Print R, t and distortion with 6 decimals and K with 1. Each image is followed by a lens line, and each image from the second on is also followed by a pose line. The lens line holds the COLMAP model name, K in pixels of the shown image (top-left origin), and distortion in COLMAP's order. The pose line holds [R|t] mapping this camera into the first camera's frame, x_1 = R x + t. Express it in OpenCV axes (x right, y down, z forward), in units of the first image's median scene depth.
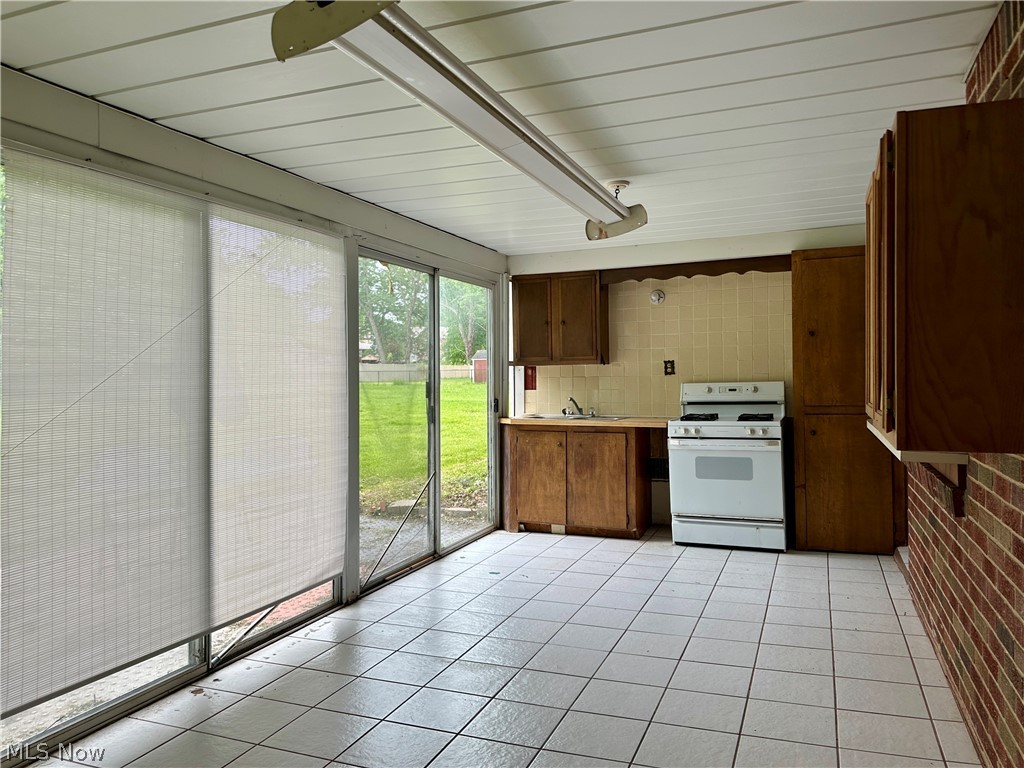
lens RADIAL K [[733.2, 0, 520.8], [0, 733.2, 363.3], [0, 0, 1]] dist [0.127309, -0.195078]
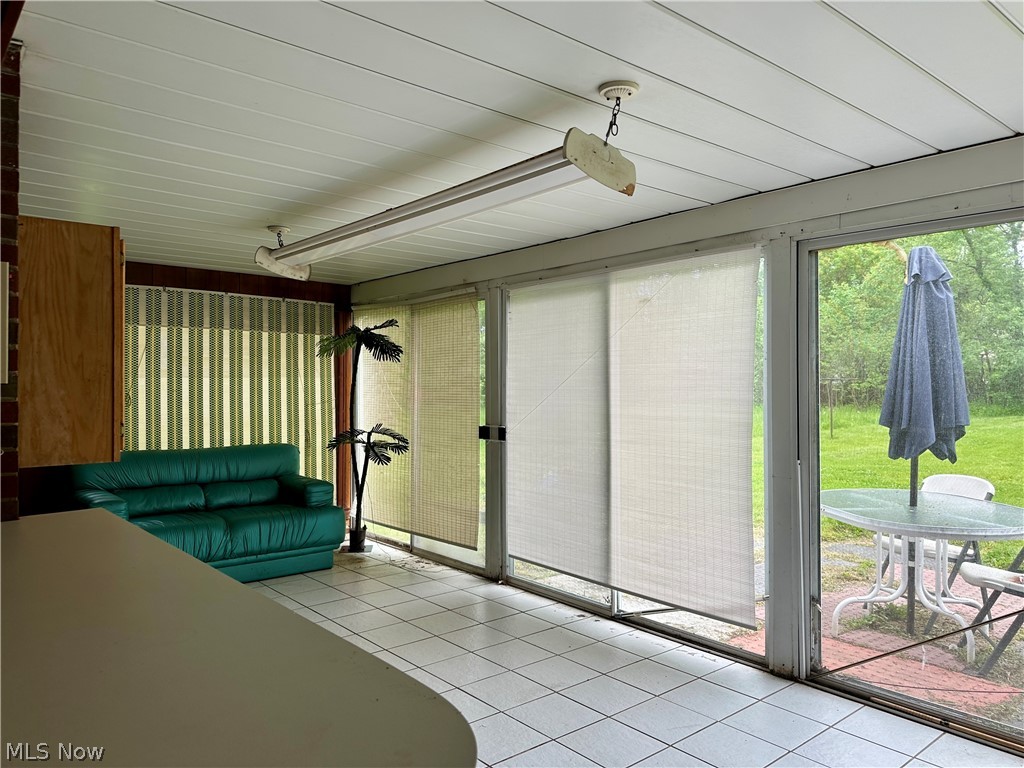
lens RADIAL K [[733.2, 0, 520.8], [0, 733.2, 363.3], [0, 0, 1]] dist [0.127309, -0.195078]
pose [[-0.474444, -0.017669, -0.880108, 0.845594], [0.014467, 0.999507, -0.027864, -0.012684], [0.880167, -0.025952, -0.473955, 1.490926]]
